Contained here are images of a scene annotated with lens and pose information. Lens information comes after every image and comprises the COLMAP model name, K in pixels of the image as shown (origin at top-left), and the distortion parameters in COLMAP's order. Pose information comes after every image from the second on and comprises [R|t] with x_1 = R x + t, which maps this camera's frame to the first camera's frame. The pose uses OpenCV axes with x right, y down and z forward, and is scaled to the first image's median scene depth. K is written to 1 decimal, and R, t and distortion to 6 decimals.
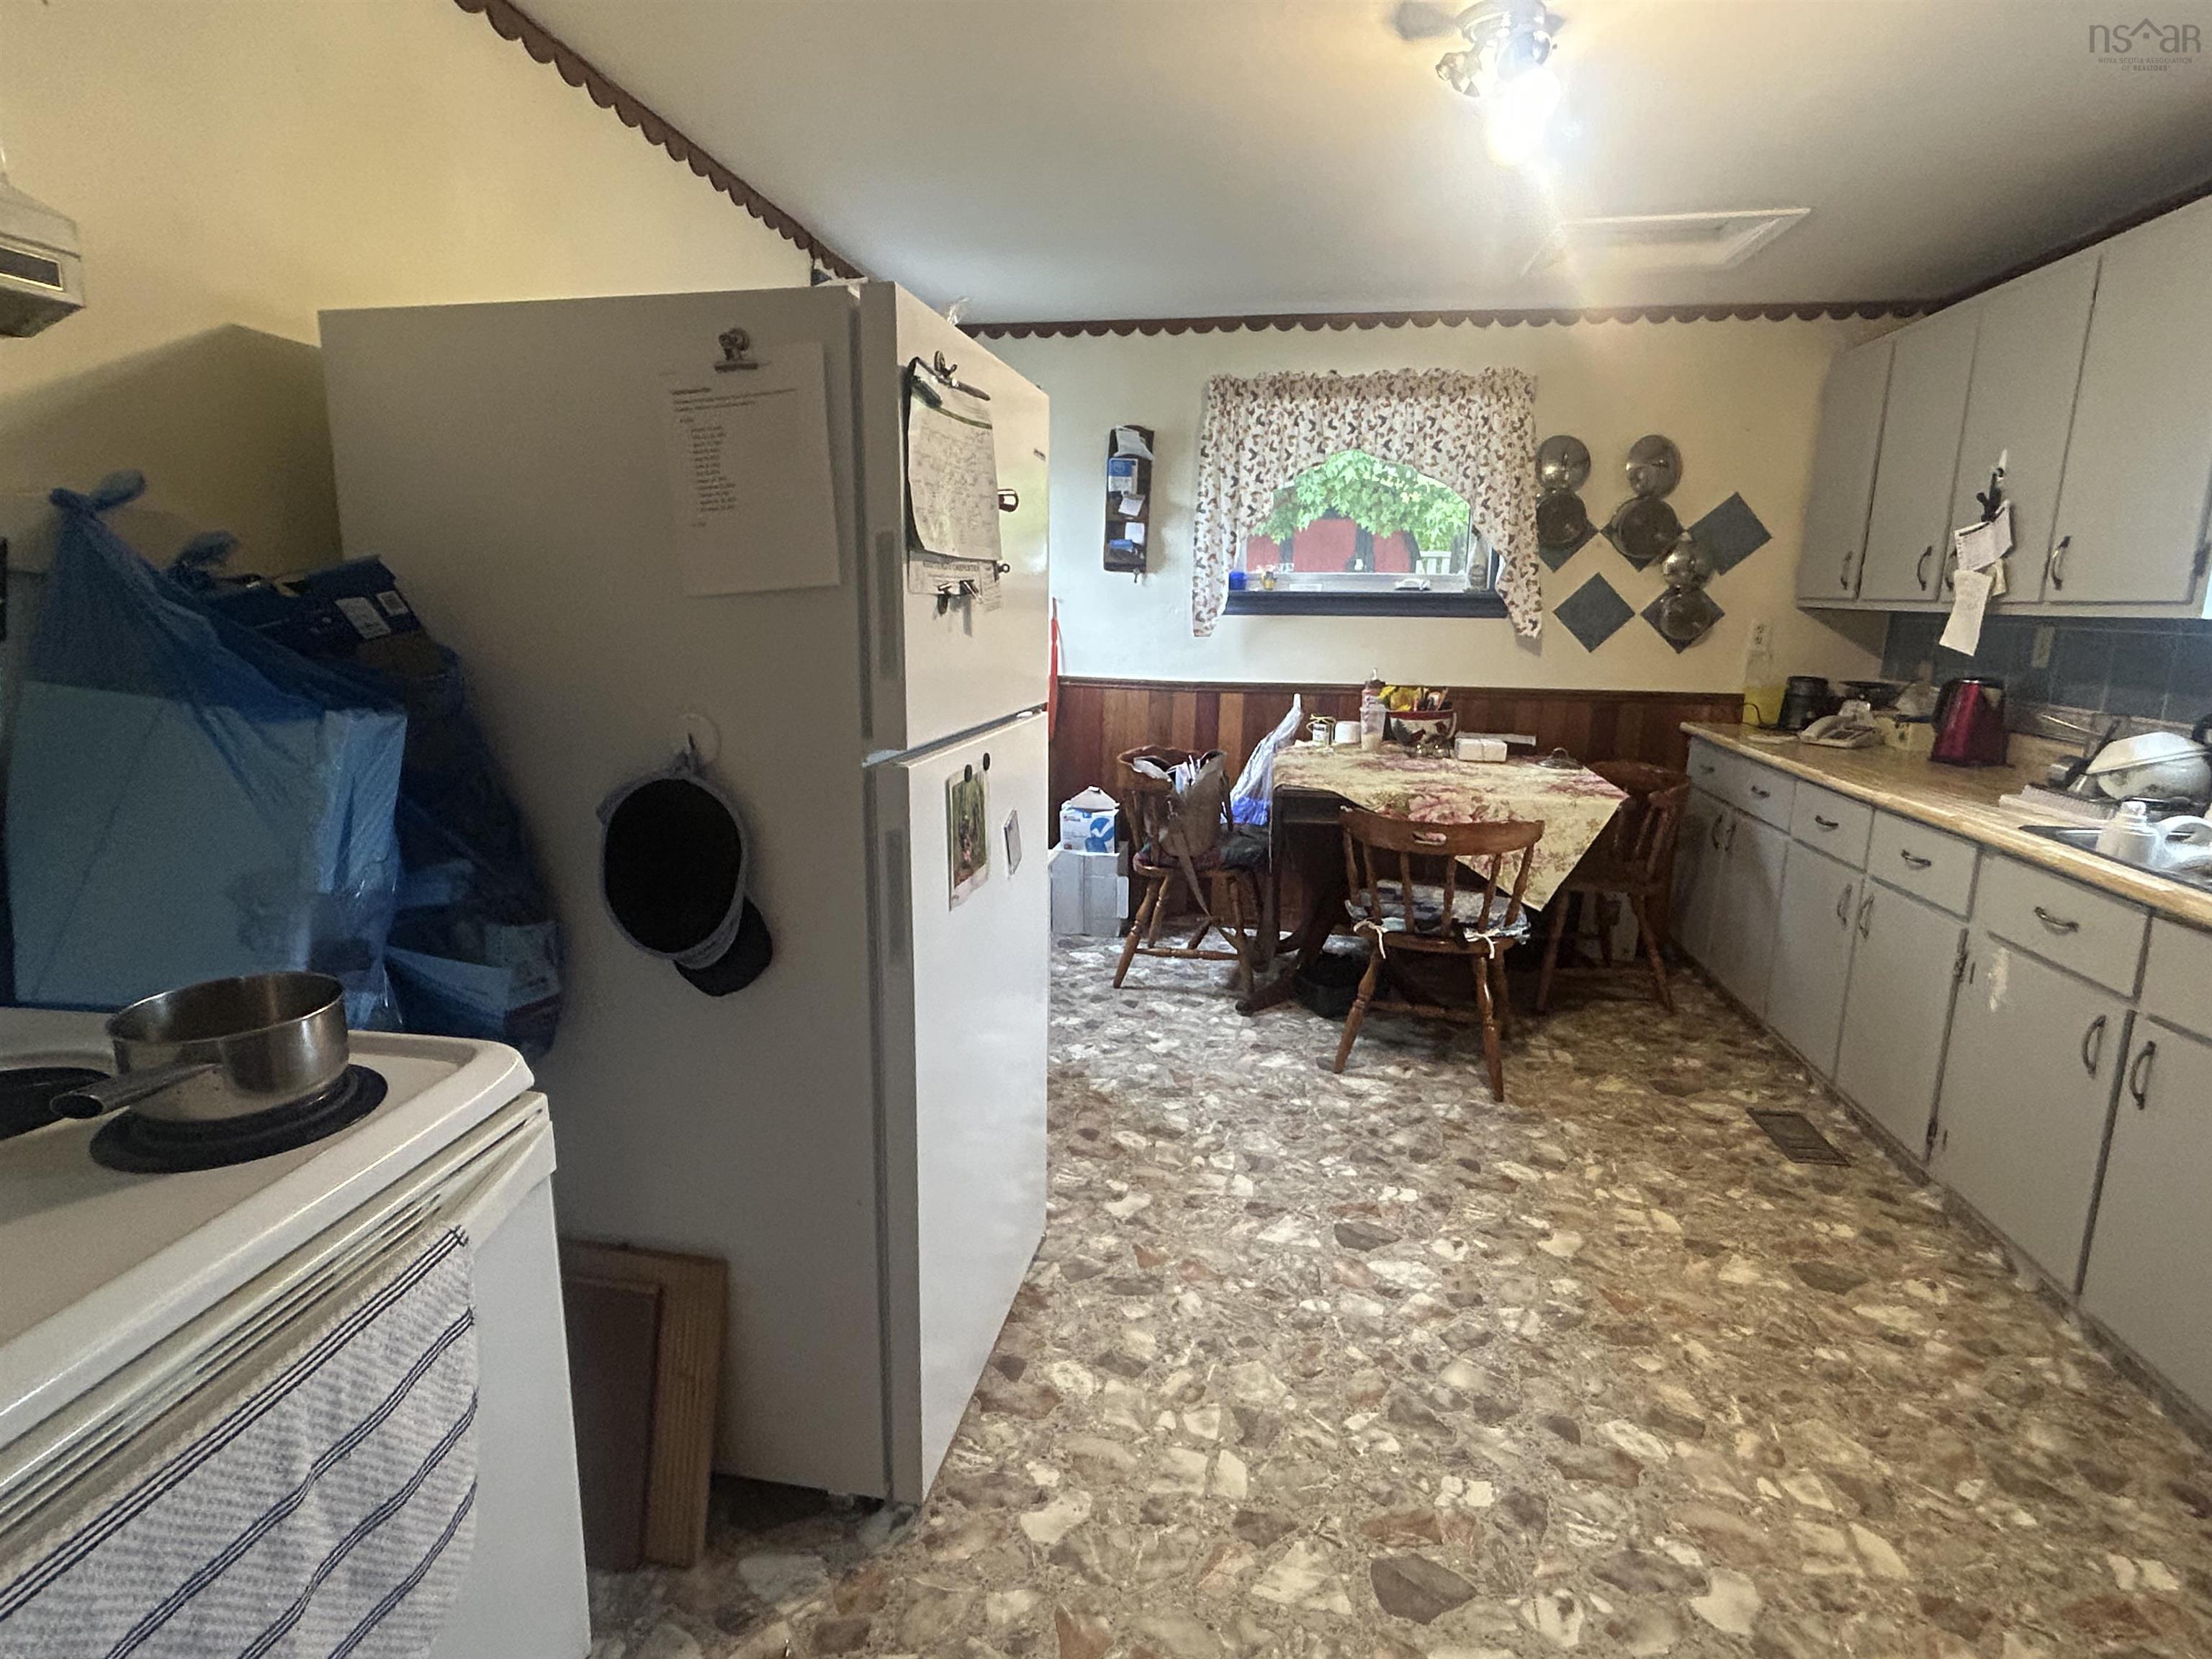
lens RADIAL K [[1162.4, 0, 1101.0], [0, 1162.4, 825.8], [0, 0, 1]] dist [-0.001728, -0.000145]
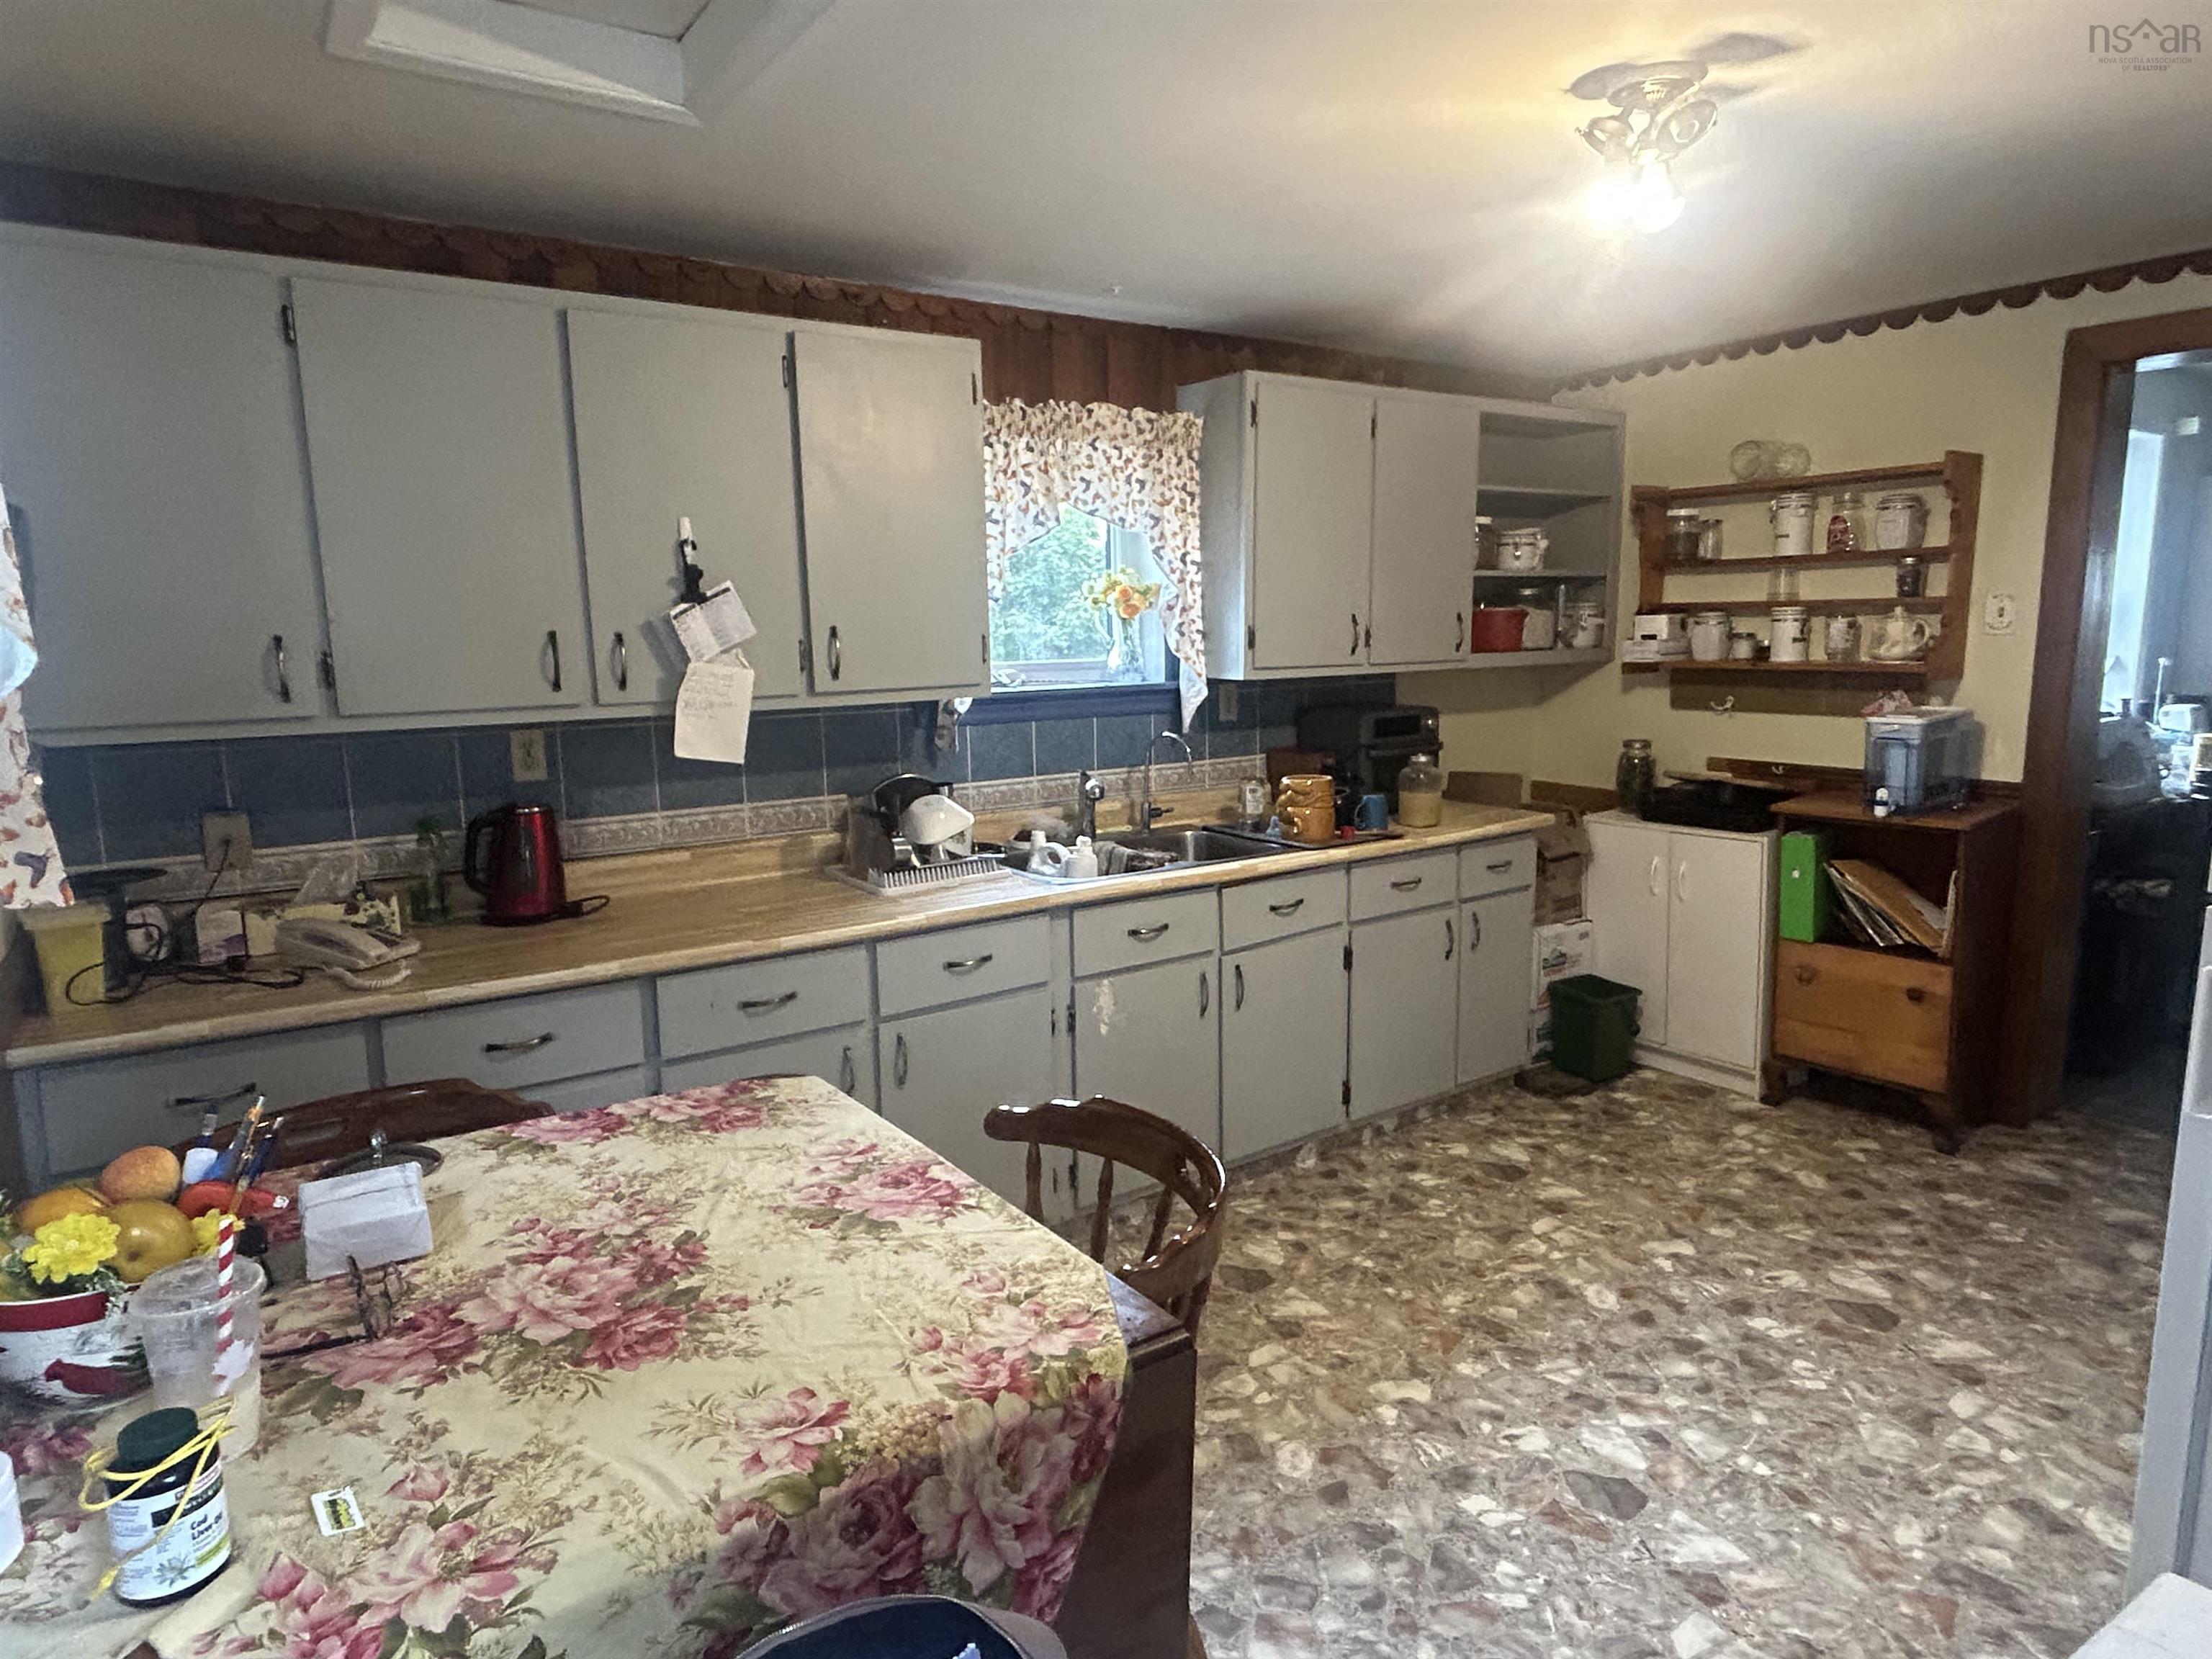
lens RADIAL K [[1299.3, 0, 1103.3], [0, 1299.3, 831.6], [0, 0, 1]] dist [-0.002313, 0.006904]
pose [[-0.686845, -0.121513, 0.716574, -0.135840], [0.152724, 0.939782, 0.305752, -0.448529], [-0.710577, 0.319442, -0.626927, 1.844851]]
